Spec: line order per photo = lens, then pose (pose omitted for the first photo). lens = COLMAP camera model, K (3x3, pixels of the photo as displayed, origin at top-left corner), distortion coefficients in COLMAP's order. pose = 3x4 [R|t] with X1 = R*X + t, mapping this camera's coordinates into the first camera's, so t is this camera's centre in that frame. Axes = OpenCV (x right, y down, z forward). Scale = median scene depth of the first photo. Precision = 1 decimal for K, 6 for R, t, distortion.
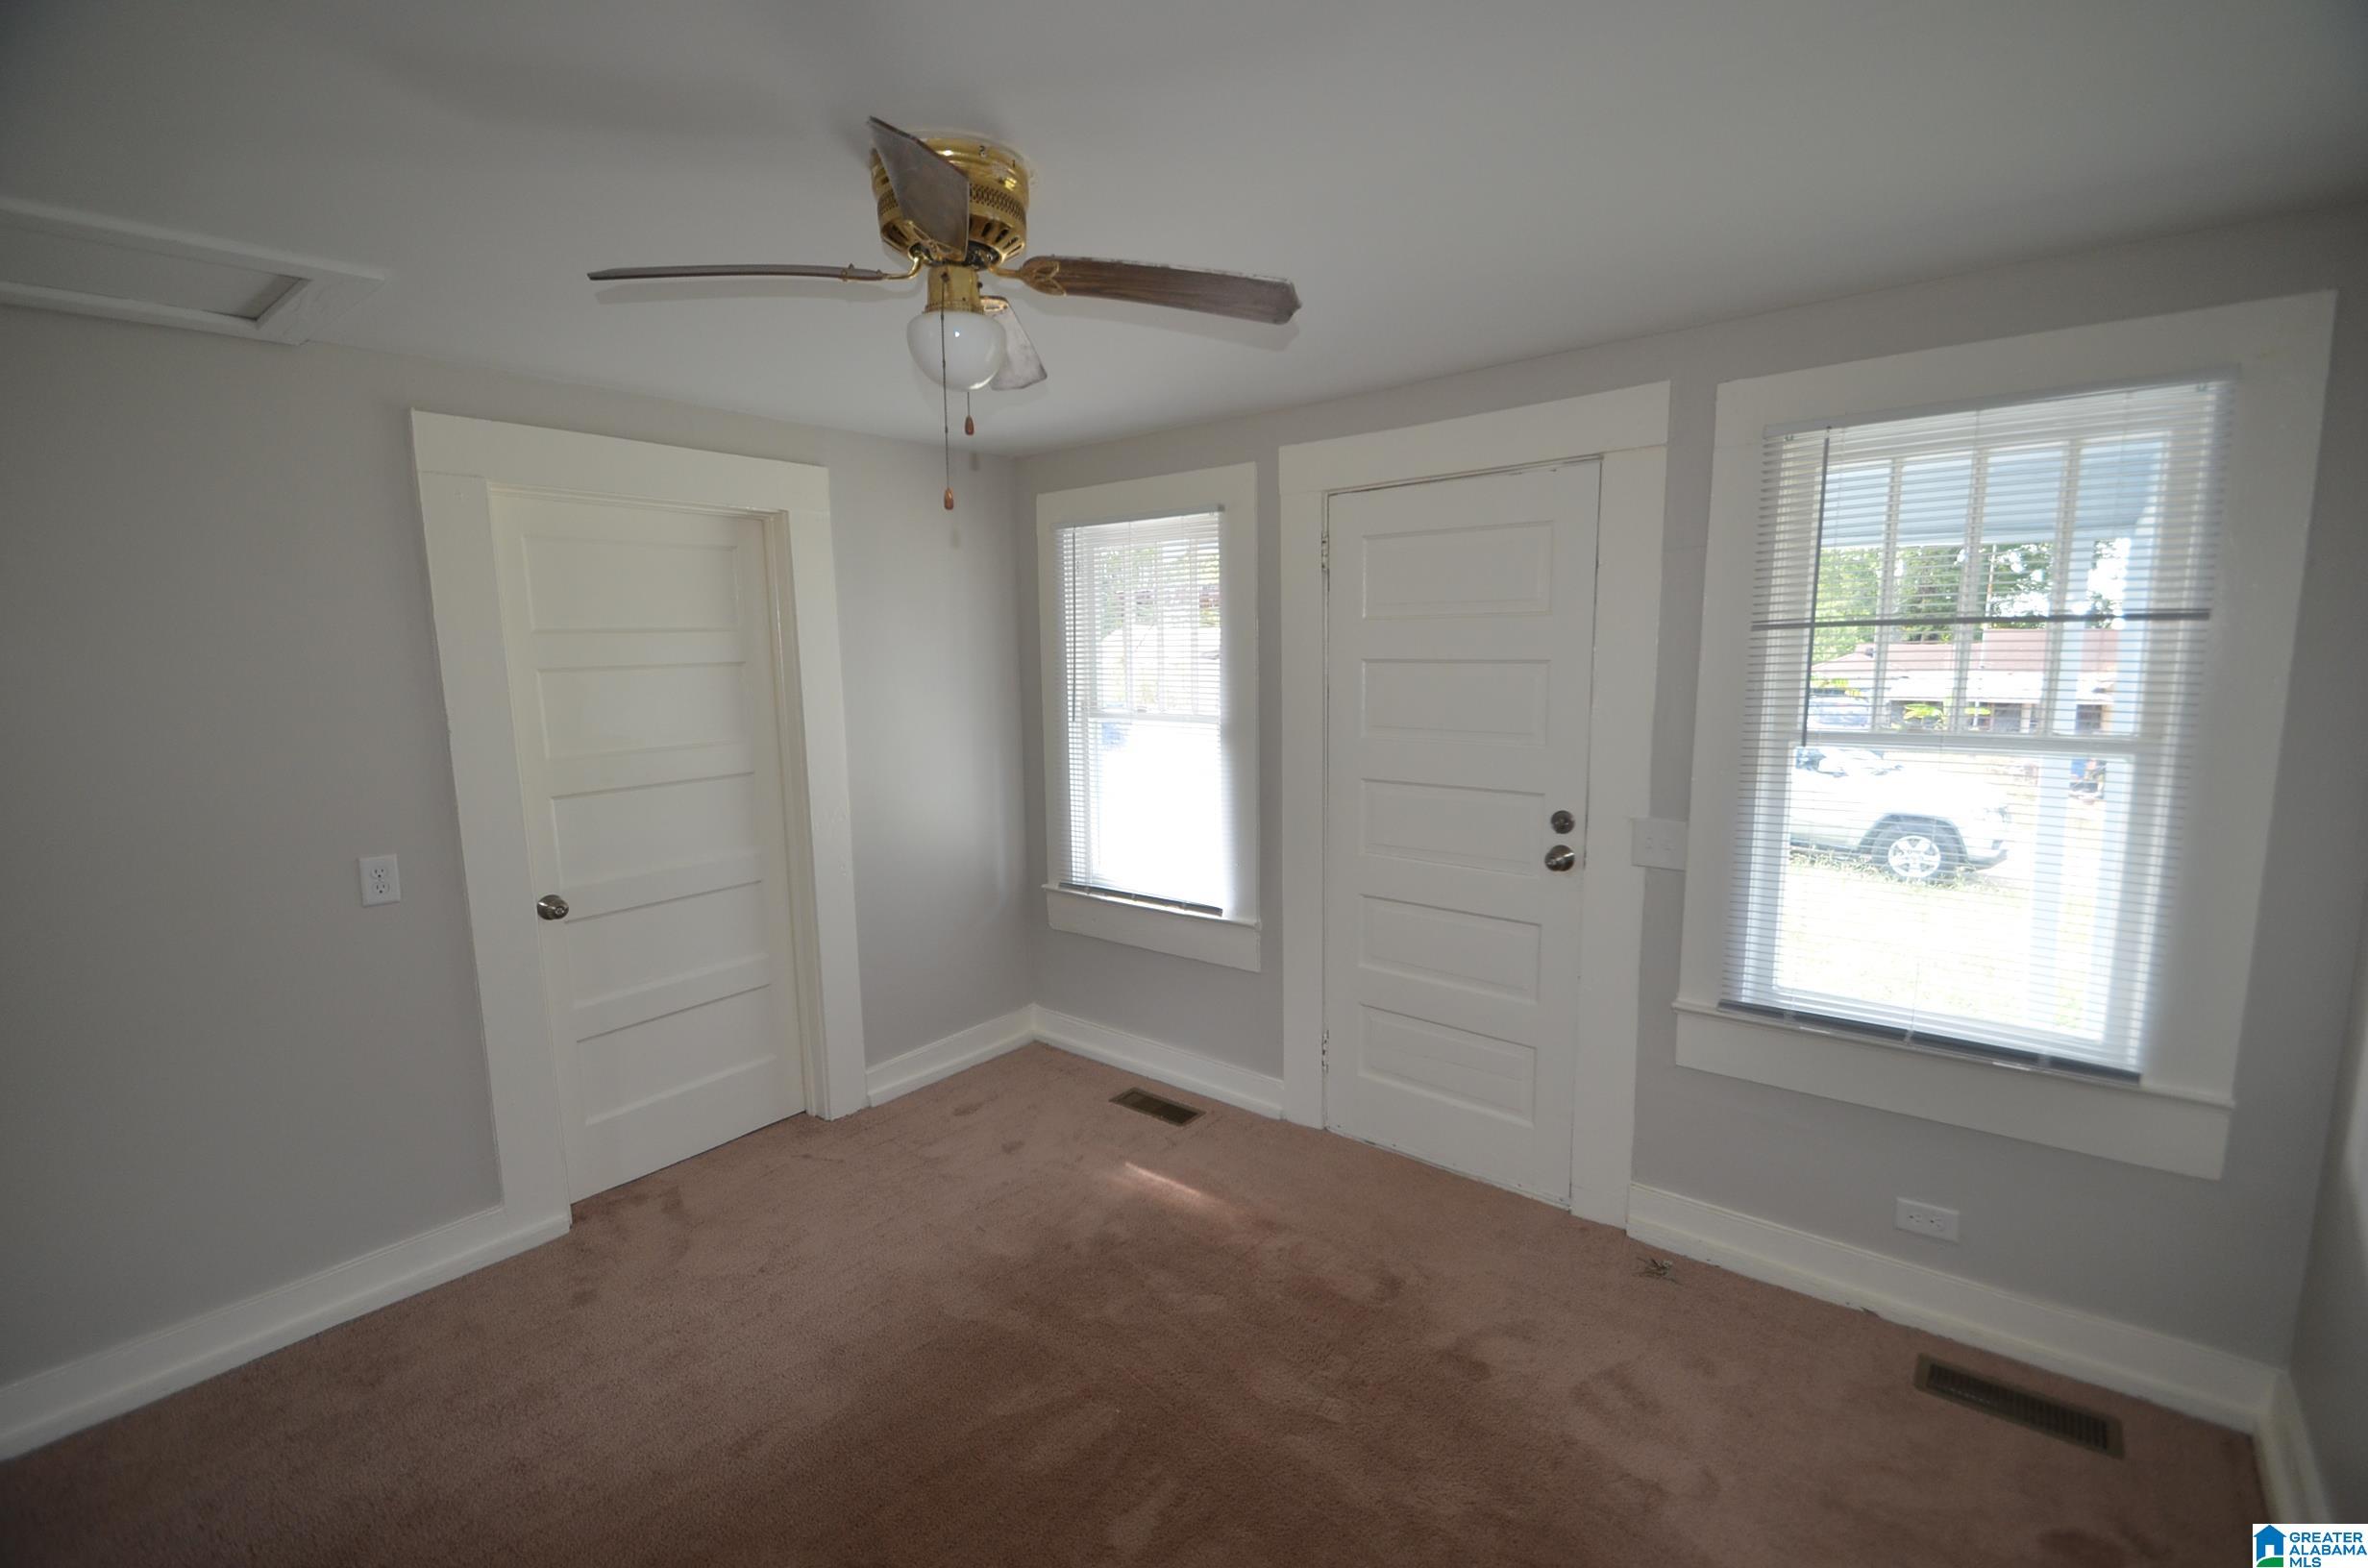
lens RADIAL K [[1035.1, 0, 1183.7], [0, 1035.1, 791.3], [0, 0, 1]] dist [0.000531, -0.012383]
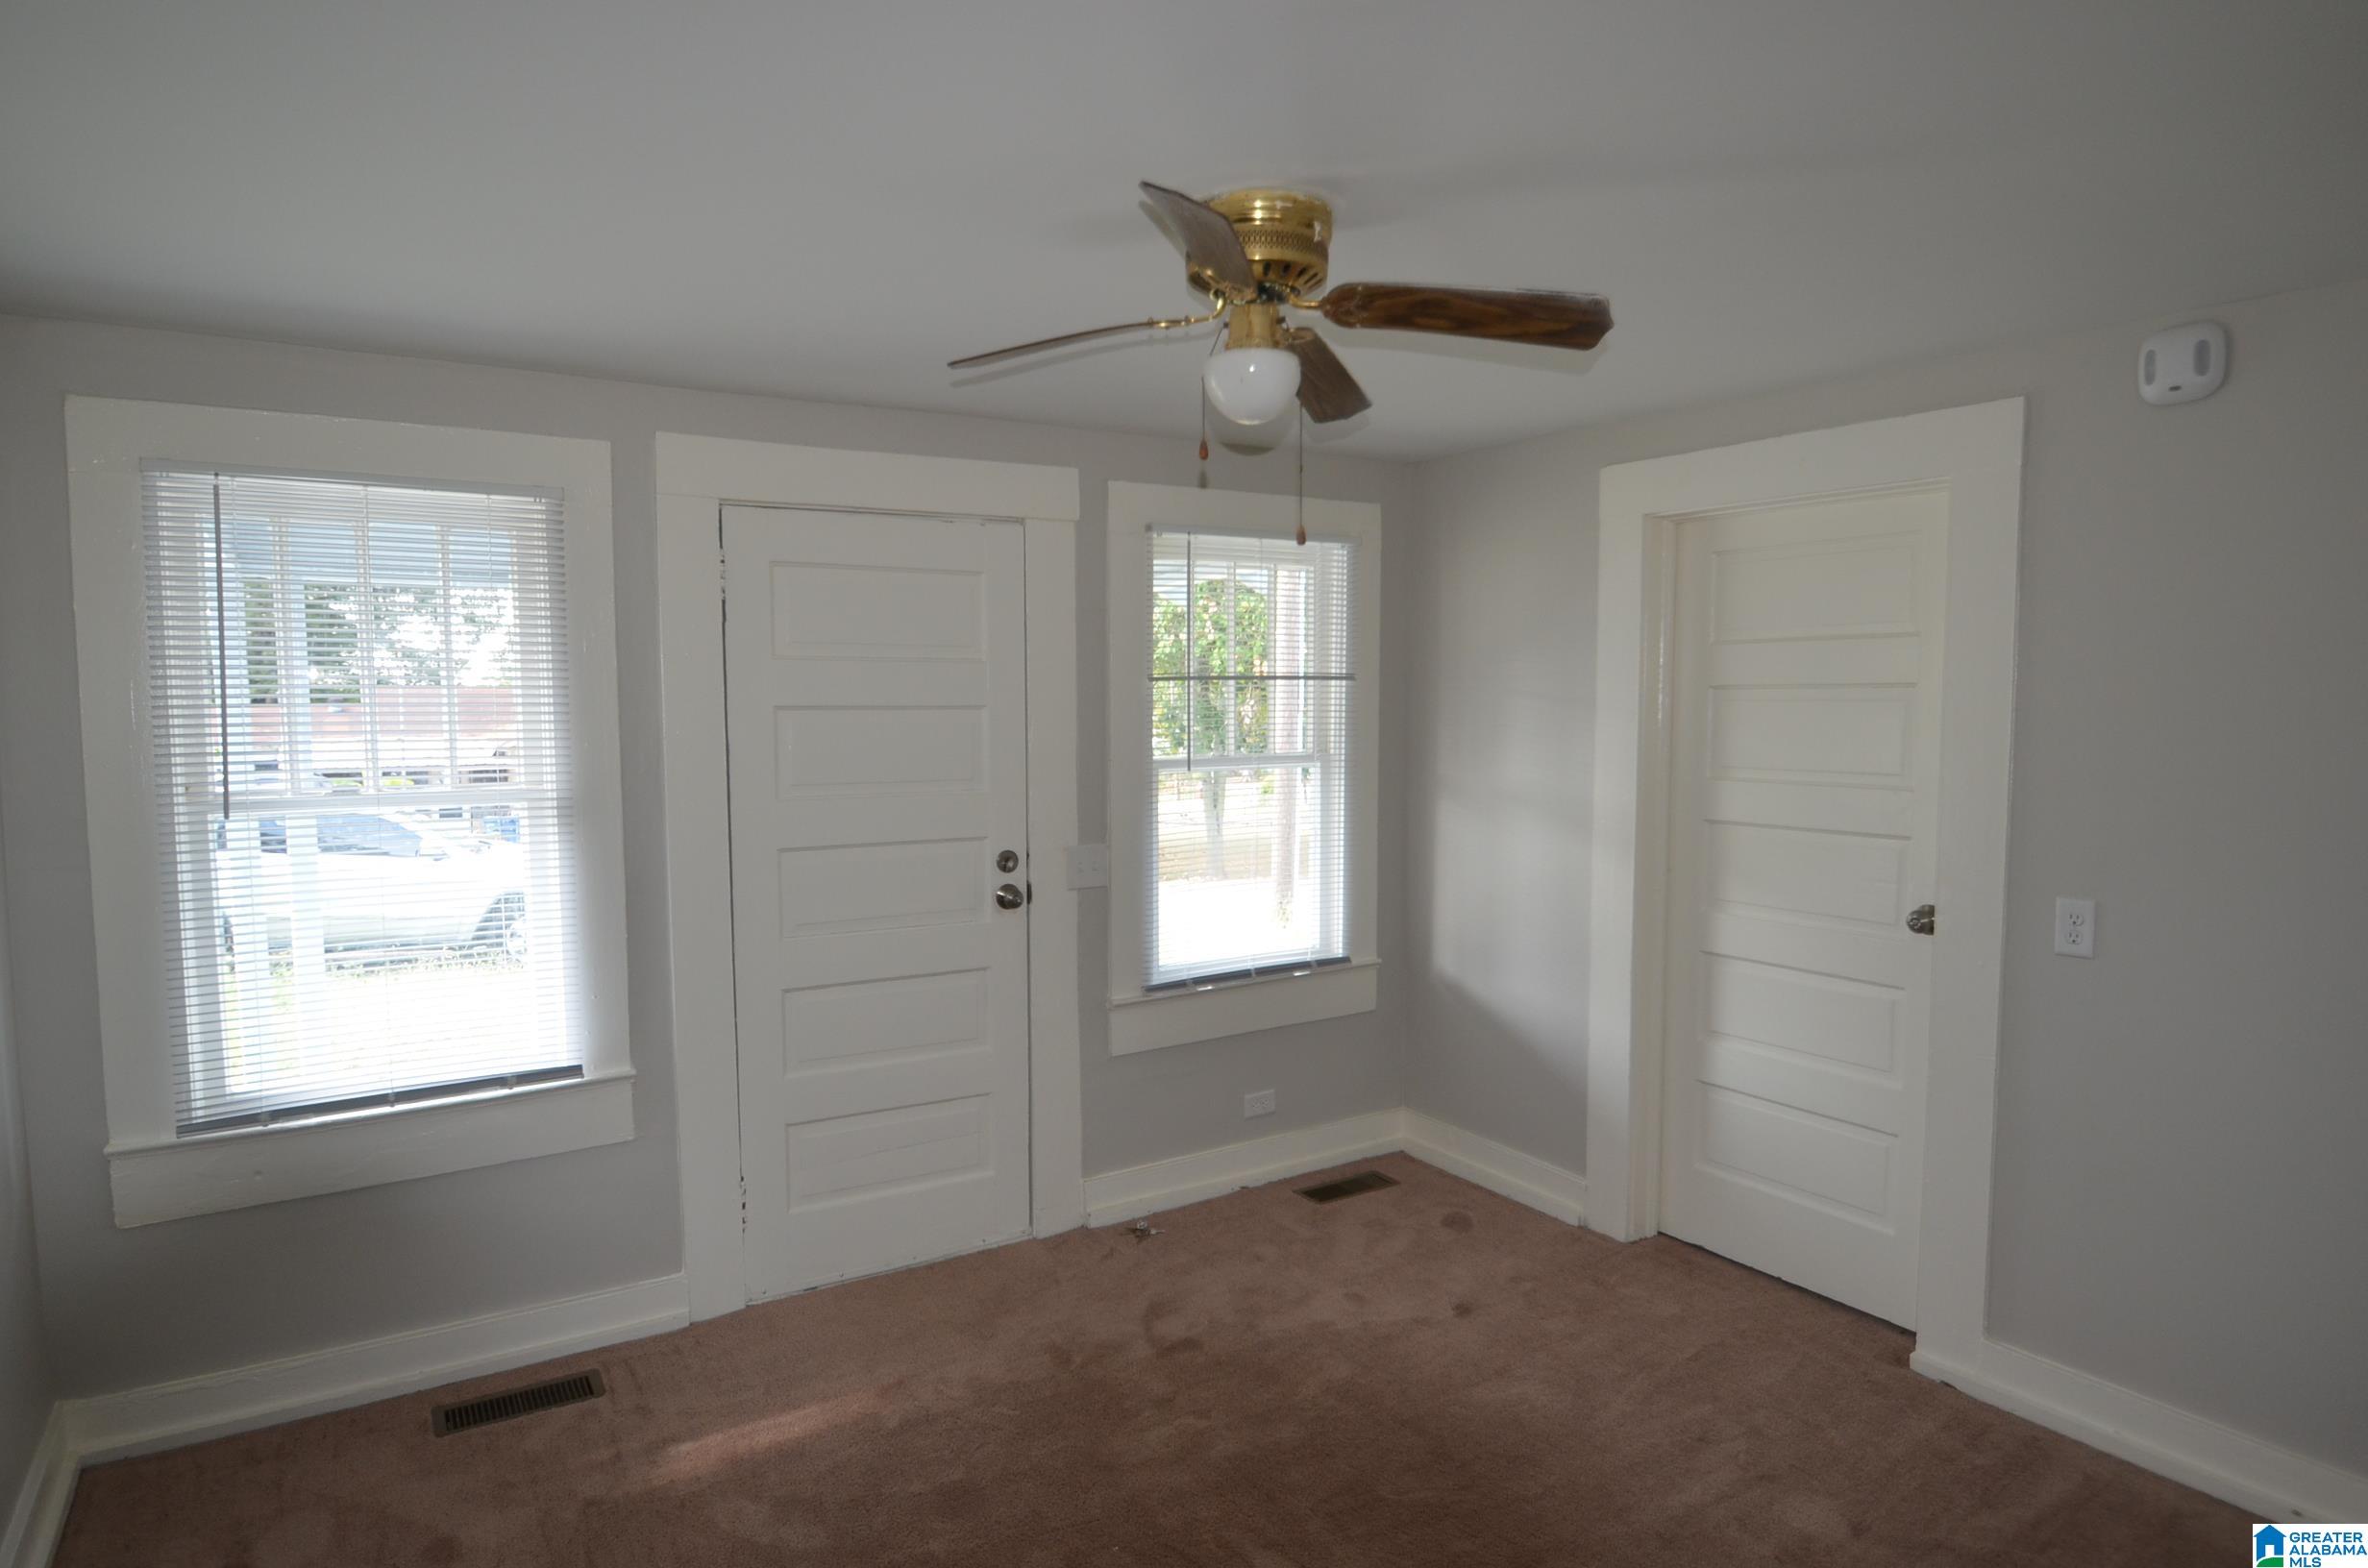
lens RADIAL K [[1298.9, 0, 1184.0], [0, 1298.9, 784.0], [0, 0, 1]] dist [-0.043448, -0.000071]
pose [[0.315349, -0.051962, 0.947552, -0.815174], [0.129376, 0.991531, 0.011316, -0.039301], [-0.940115, 0.119022, 0.319401, 0.415908]]
